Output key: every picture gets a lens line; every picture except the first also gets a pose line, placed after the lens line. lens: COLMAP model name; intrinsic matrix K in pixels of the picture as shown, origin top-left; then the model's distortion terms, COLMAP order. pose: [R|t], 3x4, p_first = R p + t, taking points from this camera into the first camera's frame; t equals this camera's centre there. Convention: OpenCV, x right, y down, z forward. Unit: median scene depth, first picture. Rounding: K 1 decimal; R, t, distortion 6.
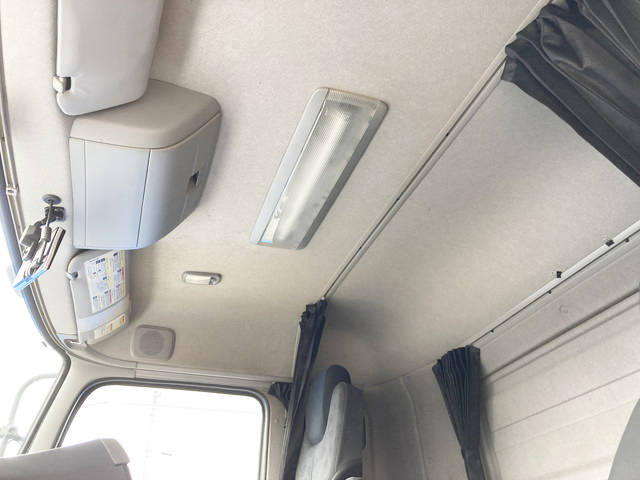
lens RADIAL K [[530.2, 0, 322.5], [0, 530.2, 240.6], [0, 0, 1]] dist [0.030143, -0.012273]
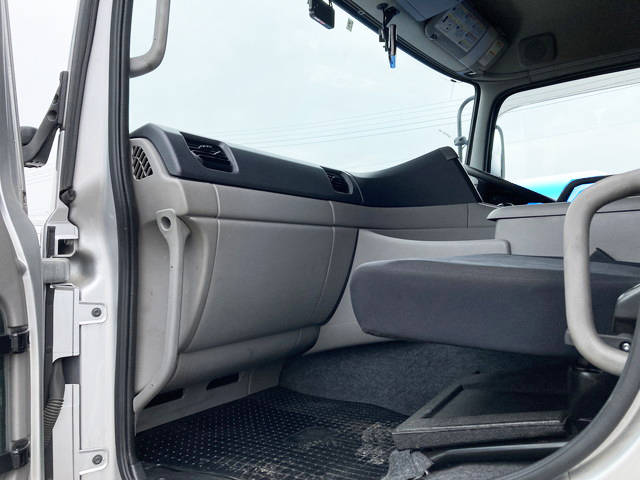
lens RADIAL K [[530.2, 0, 322.5], [0, 530.2, 240.6], [0, 0, 1]] dist [0.030143, -0.012273]
pose [[0.595261, -0.033455, -0.802836, 0.358538], [0.462594, 0.831220, 0.308351, -0.043822], [0.657017, -0.554936, 0.510269, -0.150786]]
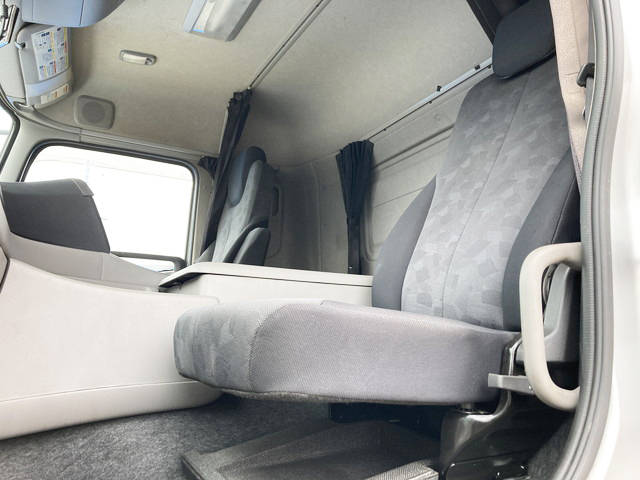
lens RADIAL K [[530.2, 0, 322.5], [0, 530.2, 240.6], [0, 0, 1]] dist [0.030143, -0.012273]
pose [[0.989438, 0.063988, 0.130068, 0.032602], [-0.109146, 0.919350, 0.377997, -0.041820], [-0.095391, -0.388201, 0.916624, -0.203558]]
